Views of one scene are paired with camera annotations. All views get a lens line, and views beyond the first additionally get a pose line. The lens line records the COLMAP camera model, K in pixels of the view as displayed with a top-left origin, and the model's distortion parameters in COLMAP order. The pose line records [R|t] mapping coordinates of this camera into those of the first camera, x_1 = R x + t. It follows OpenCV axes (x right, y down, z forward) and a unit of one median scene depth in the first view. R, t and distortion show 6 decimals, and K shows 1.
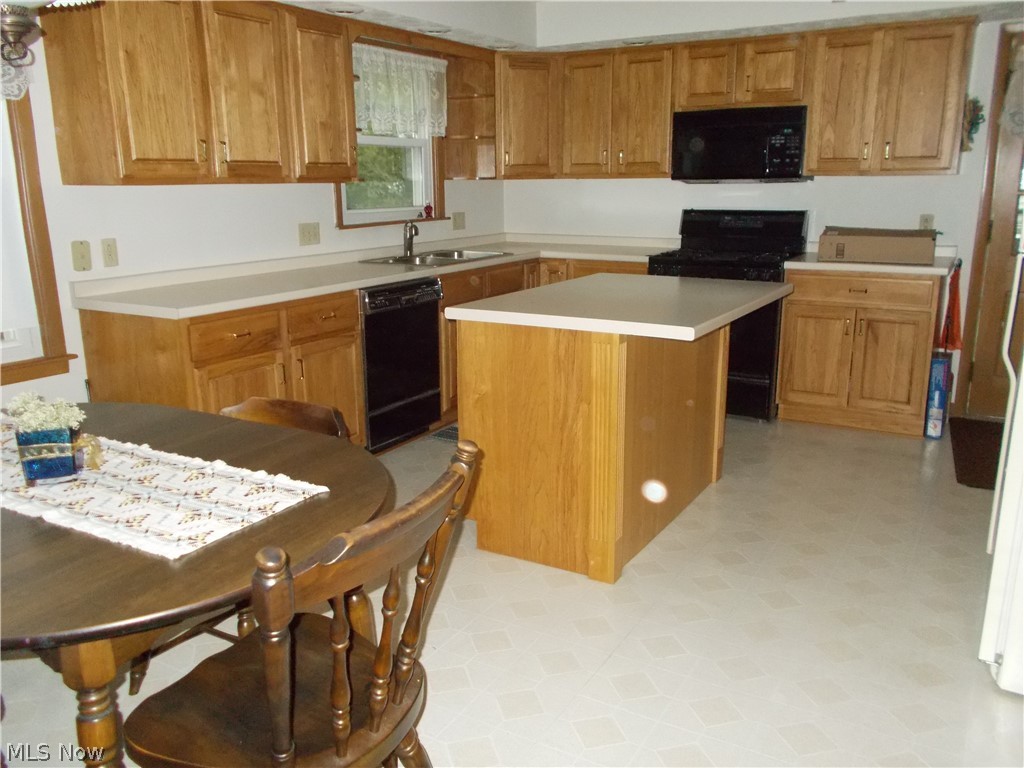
lens RADIAL K [[867.1, 0, 513.8], [0, 867.1, 387.1], [0, 0, 1]] dist [0.019820, -0.002129]
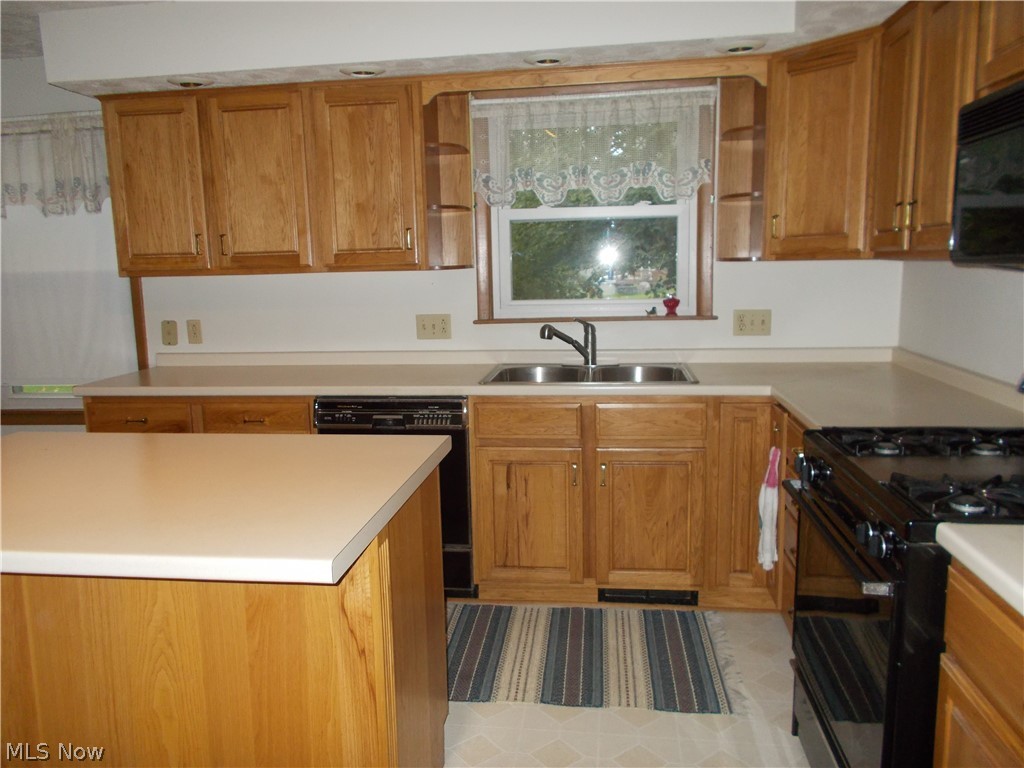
lens RADIAL K [[777.2, 0, 511.8], [0, 777.2, 384.0], [0, 0, 1]] dist [0.004169, 0.020558]
pose [[0.371532, 0.145019, -0.917024, 0.585125], [-0.197856, 0.977403, 0.074406, -0.217042], [0.907093, 0.153794, 0.391830, 0.865055]]
